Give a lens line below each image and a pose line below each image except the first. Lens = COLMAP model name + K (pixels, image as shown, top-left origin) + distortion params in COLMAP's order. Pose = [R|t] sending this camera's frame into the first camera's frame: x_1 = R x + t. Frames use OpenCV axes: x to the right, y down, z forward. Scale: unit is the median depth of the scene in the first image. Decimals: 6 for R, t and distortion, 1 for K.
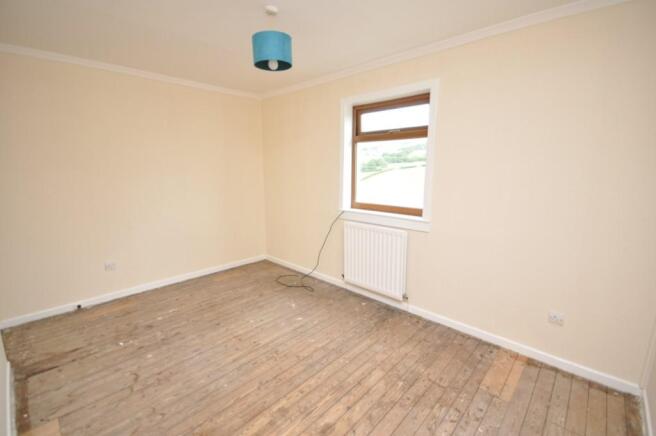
lens RADIAL K [[287.3, 0, 324.3], [0, 287.3, 218.2], [0, 0, 1]] dist [-0.004865, -0.001071]
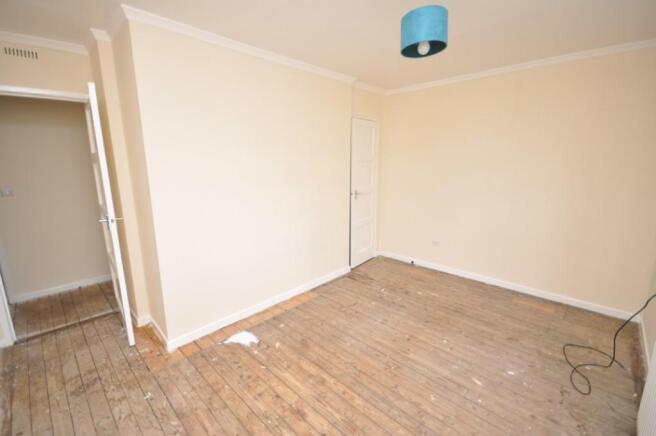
lens RADIAL K [[287.3, 0, 324.3], [0, 287.3, 218.1], [0, 0, 1]] dist [-0.004865, -0.001071]
pose [[-0.026366, 0.191694, -0.981101, 0.634961], [-0.161073, 0.967803, 0.193424, -0.133849], [0.986590, 0.163129, 0.005359, 0.668802]]
